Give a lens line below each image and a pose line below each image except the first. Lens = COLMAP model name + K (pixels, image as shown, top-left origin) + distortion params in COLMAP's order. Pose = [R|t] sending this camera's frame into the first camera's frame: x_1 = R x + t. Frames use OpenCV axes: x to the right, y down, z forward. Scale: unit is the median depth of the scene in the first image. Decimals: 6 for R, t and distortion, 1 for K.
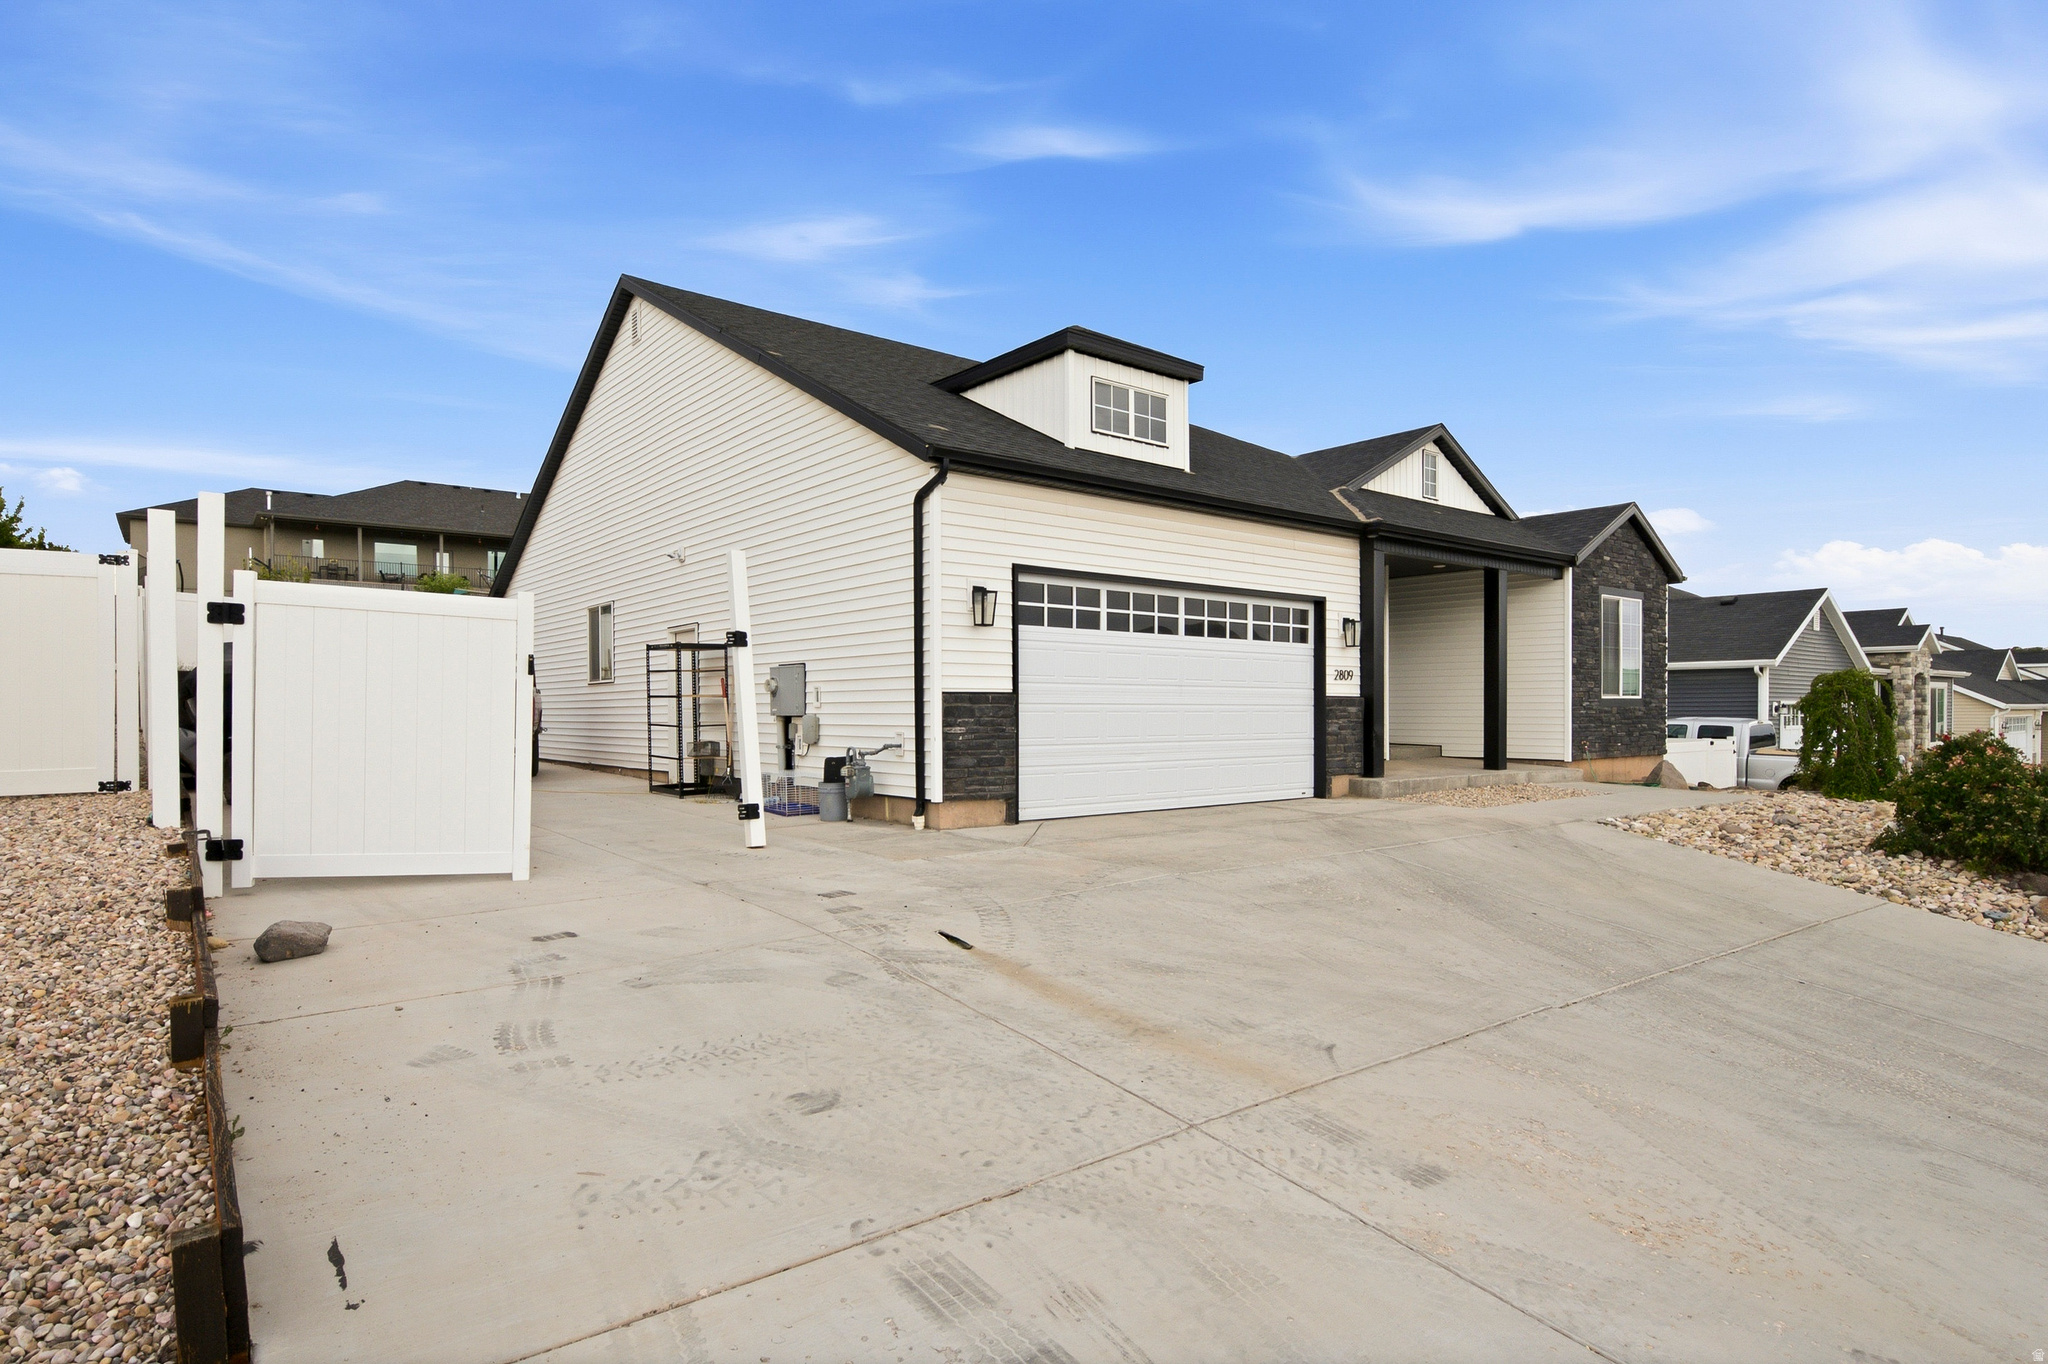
lens RADIAL K [[1067.9, 0, 1024.0], [0, 1067.9, 682.0], [0, 0, 1]] dist [-0.002375, -0.000276]
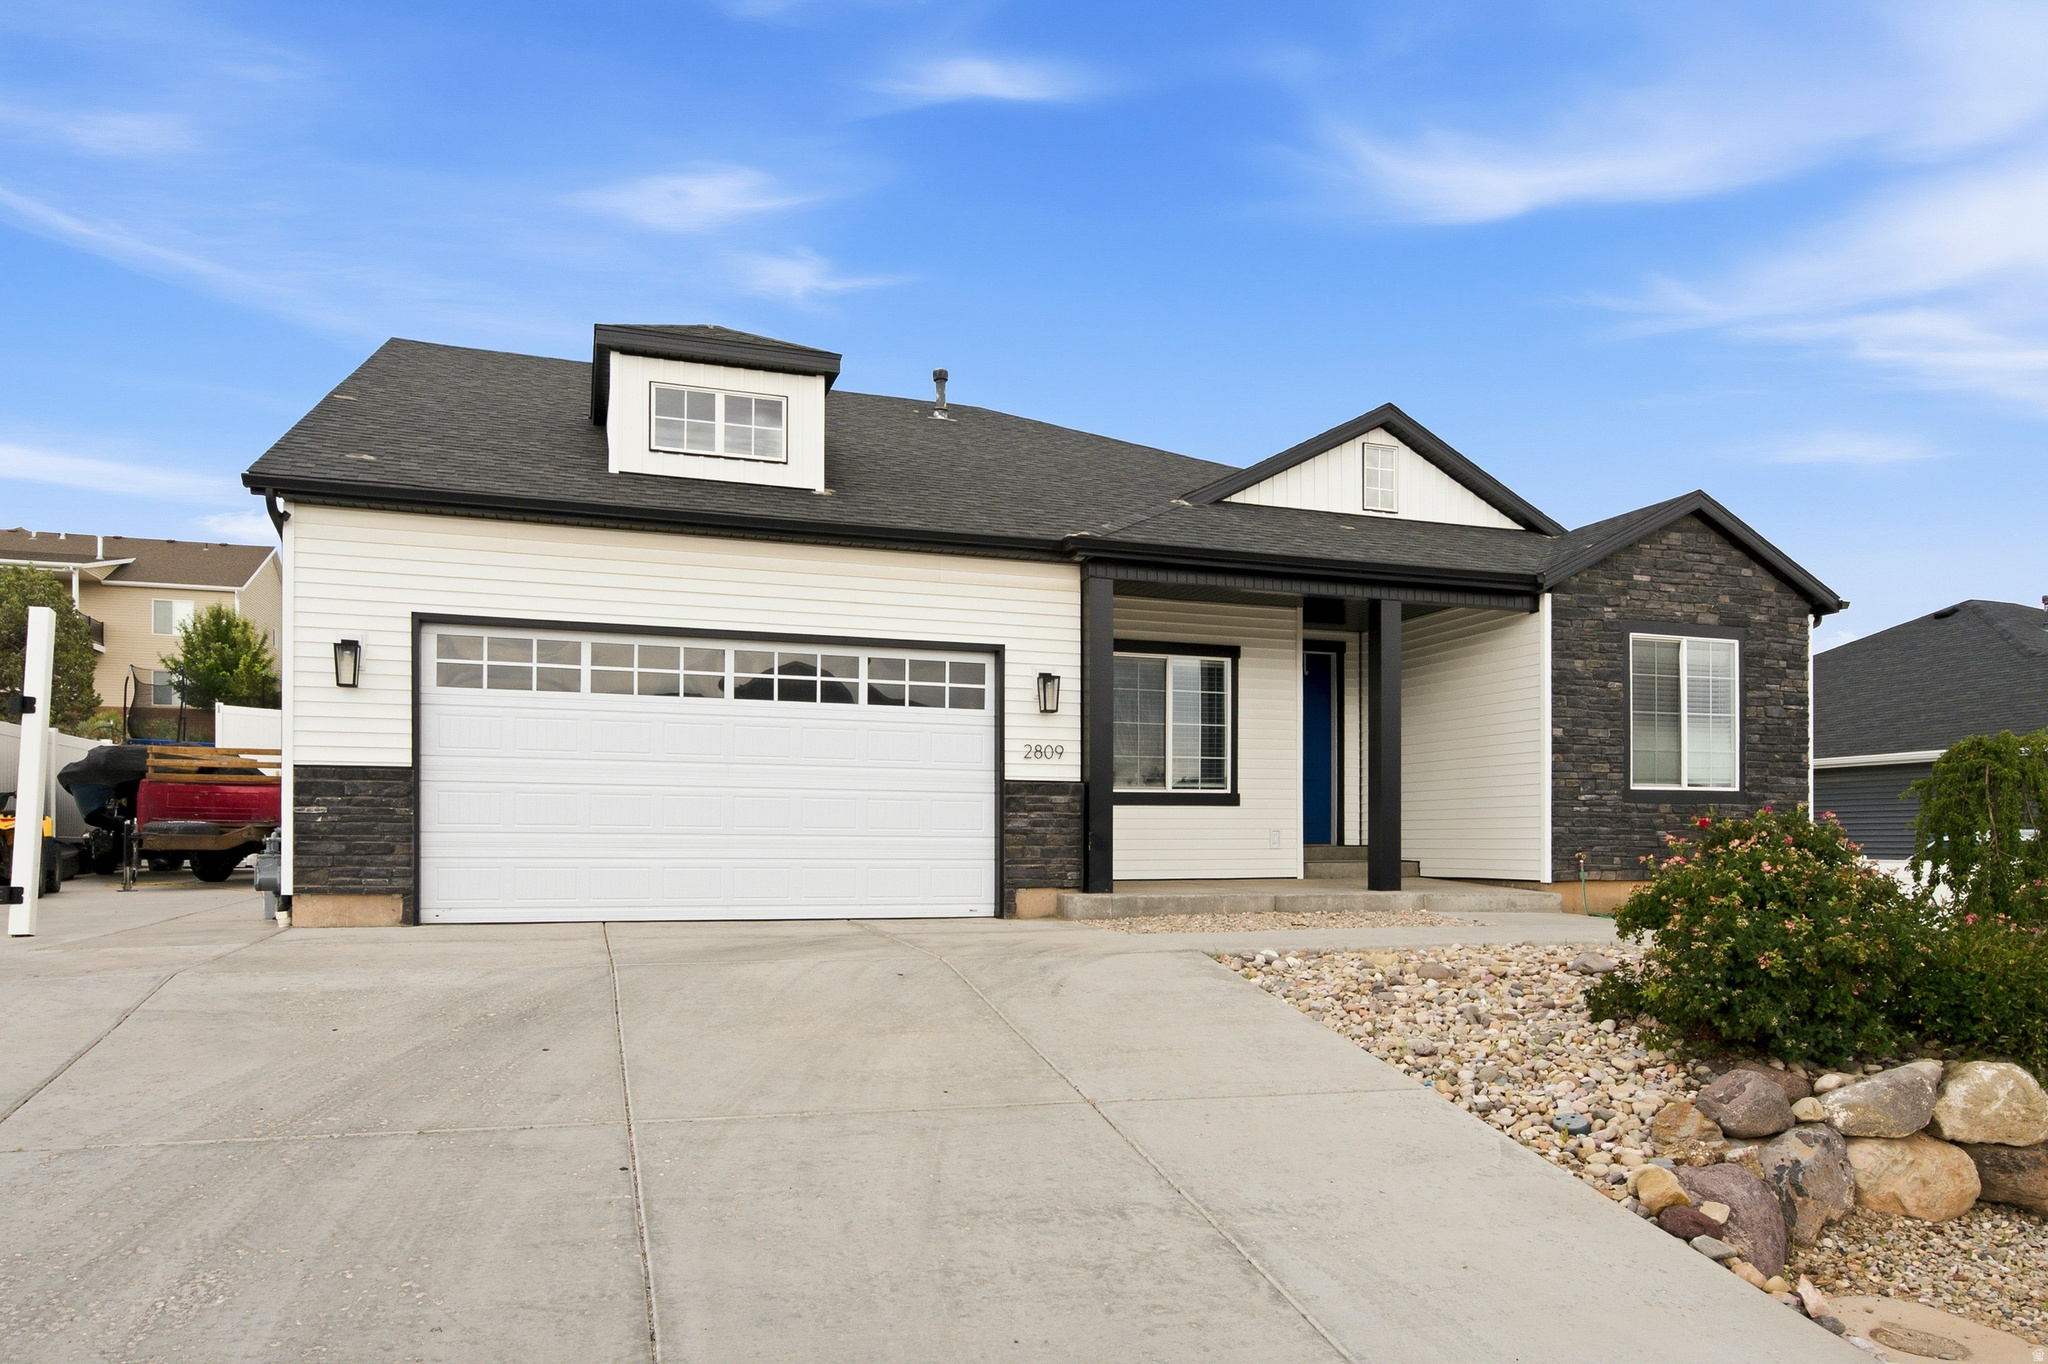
lens RADIAL K [[1266.8, 0, 1024.3], [0, 1266.8, 801.3], [0, 0, 1]] dist [-0.020390, 0.000256]
pose [[0.942234, -0.006590, -0.334891, 0.586099], [0.004258, 0.999961, -0.007695, 0.035106], [0.334929, 0.005824, 0.942225, 0.179253]]
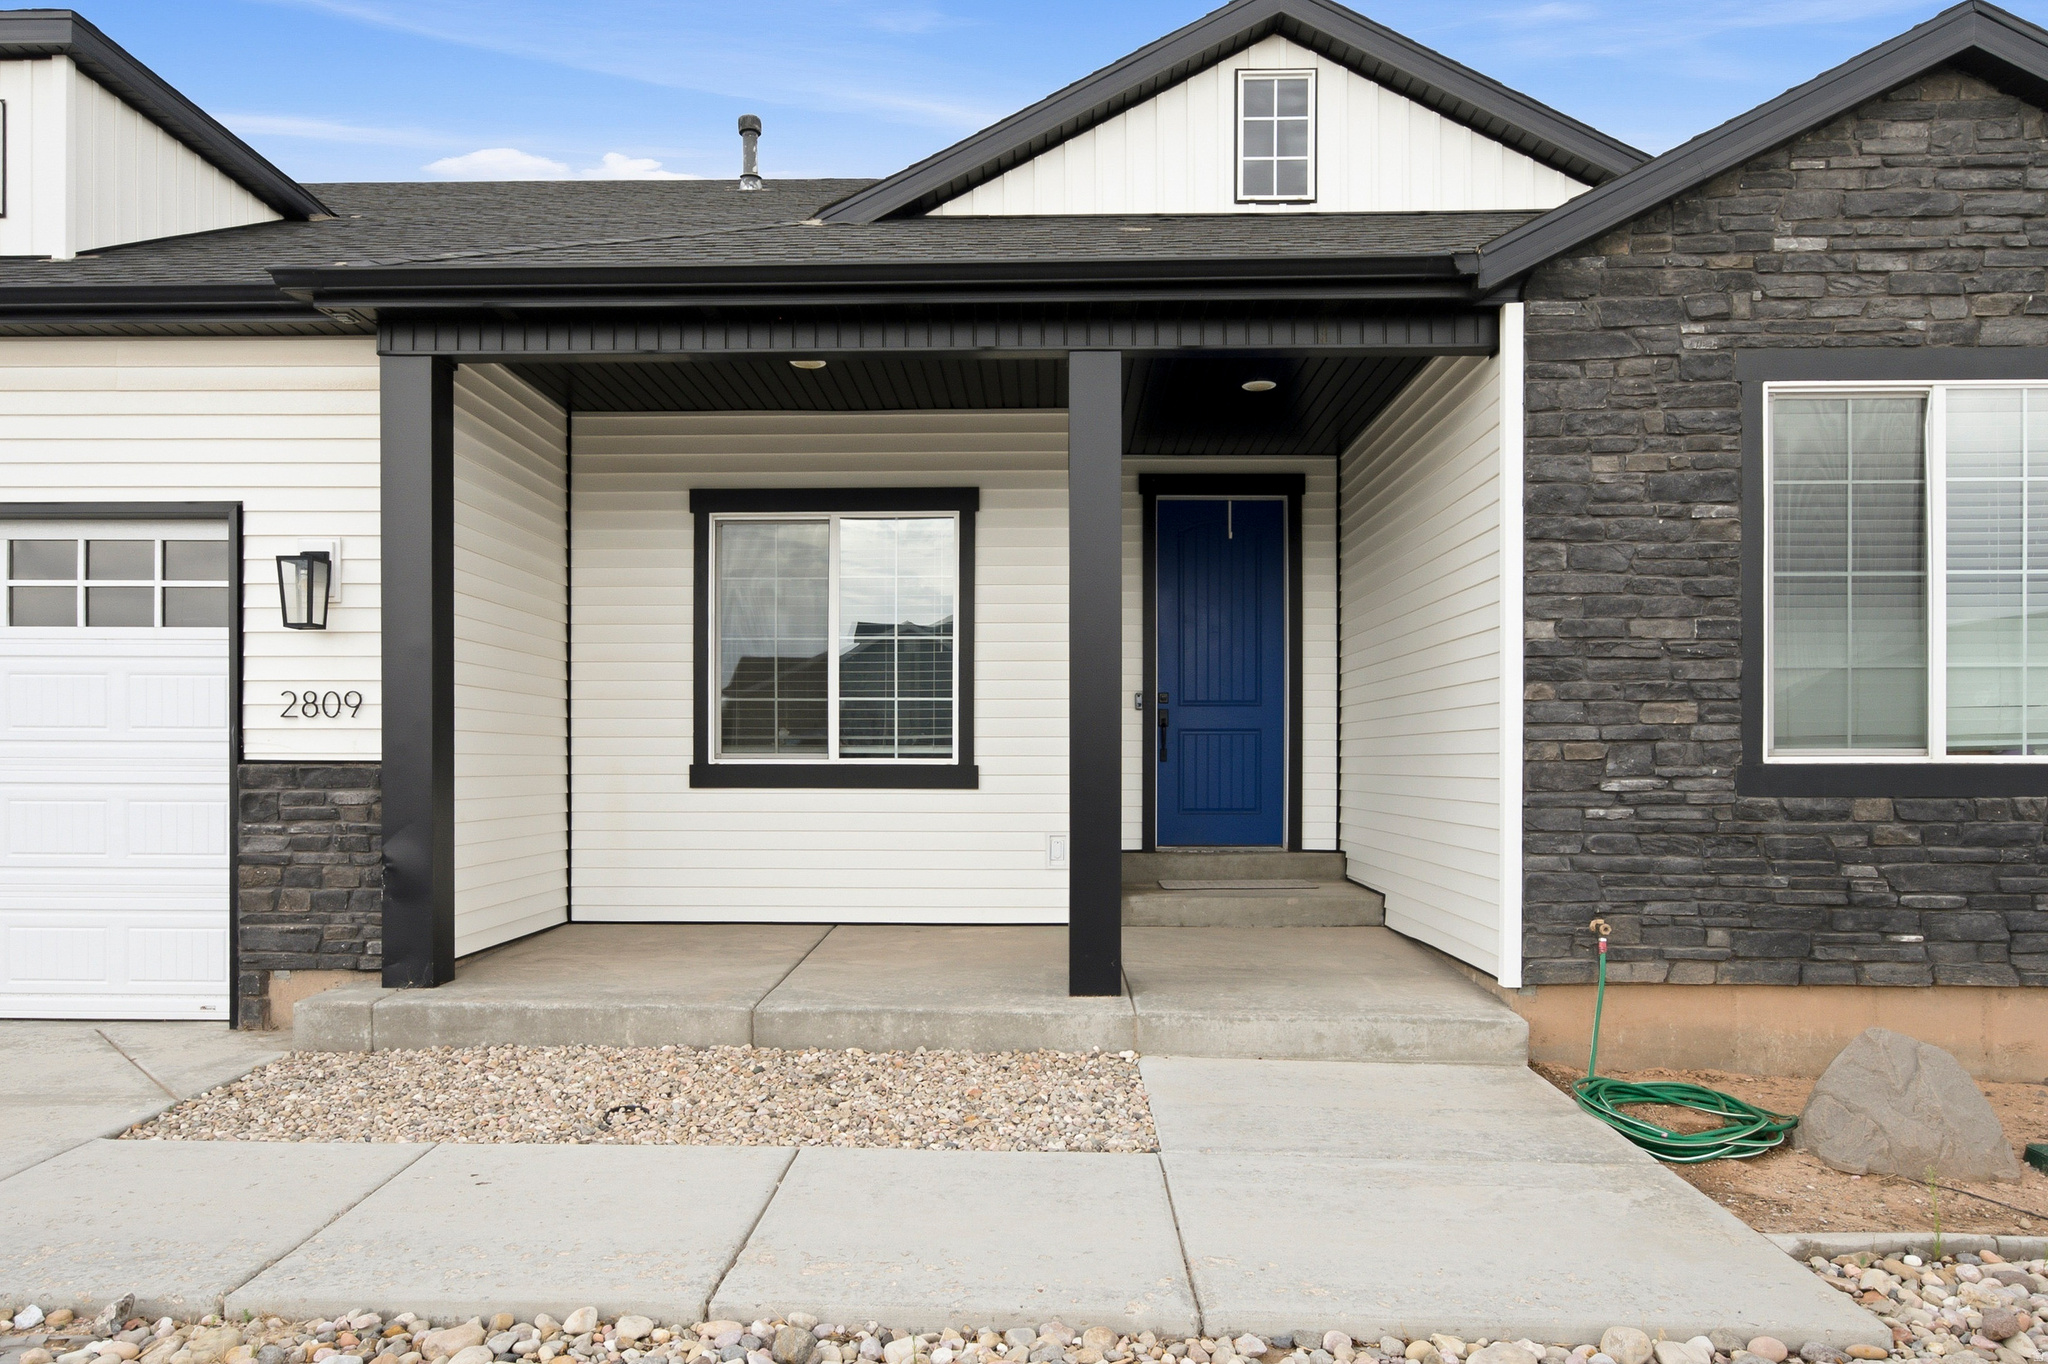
lens RADIAL K [[1310.4, 0, 1019.1], [0, 1310.4, 739.0], [0, 0, 1]] dist [-0.000619, -0.001293]
pose [[0.771169, -0.006156, -0.636601, 0.793394], [0.010882, 0.999935, 0.003513, 0.007169], [0.636538, -0.009636, 0.771185, 0.812204]]
